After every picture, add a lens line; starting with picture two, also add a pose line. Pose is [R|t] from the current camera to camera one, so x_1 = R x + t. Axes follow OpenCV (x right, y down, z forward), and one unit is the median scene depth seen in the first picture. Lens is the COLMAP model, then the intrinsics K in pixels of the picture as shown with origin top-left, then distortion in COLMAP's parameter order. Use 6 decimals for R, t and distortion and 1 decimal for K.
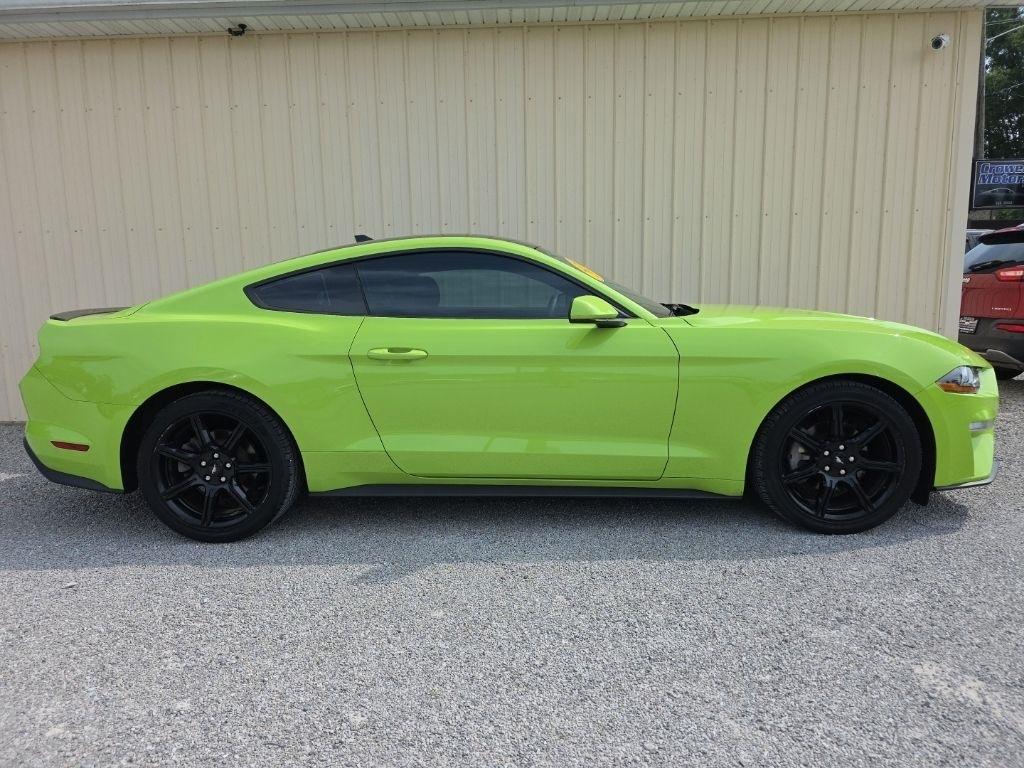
lens RADIAL K [[694.8, 0, 512.0], [0, 694.8, 384.0], [0, 0, 1]] dist [0.055771, -0.053920]
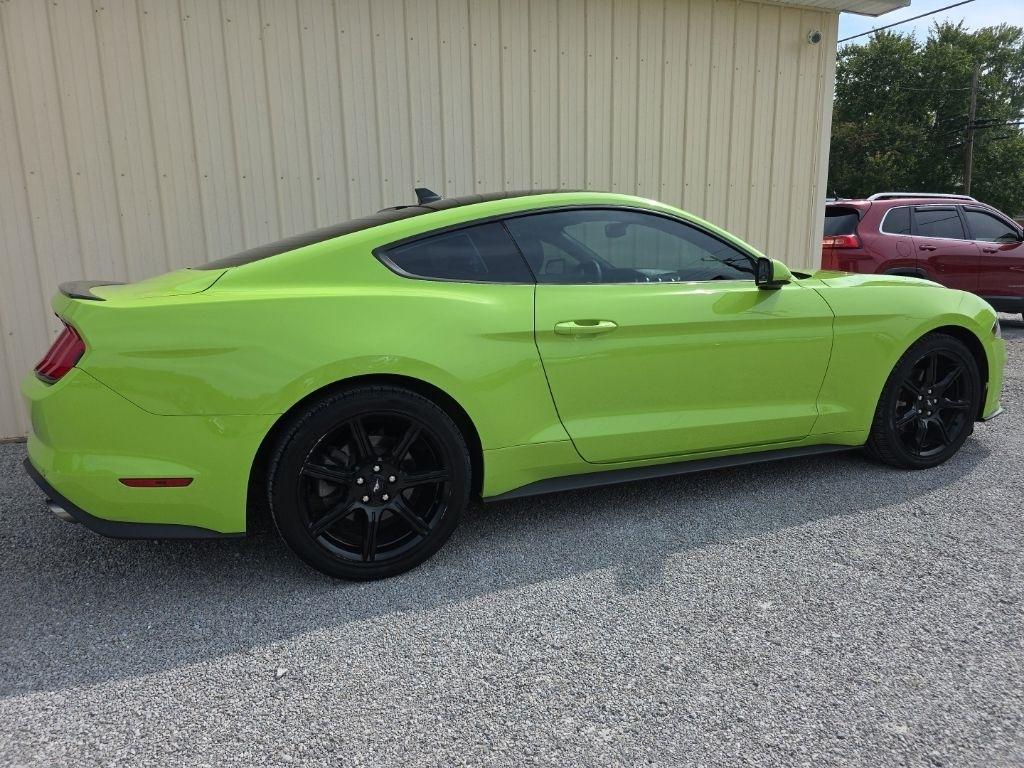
lens RADIAL K [[694.8, 0, 512.0], [0, 694.8, 384.0], [0, 0, 1]] dist [0.055771, -0.053920]
pose [[0.913232, -0.078381, 0.399830, -0.592905], [0.062960, 0.996682, 0.051583, -0.022421], [-0.402547, -0.021934, 0.915137, 0.233840]]
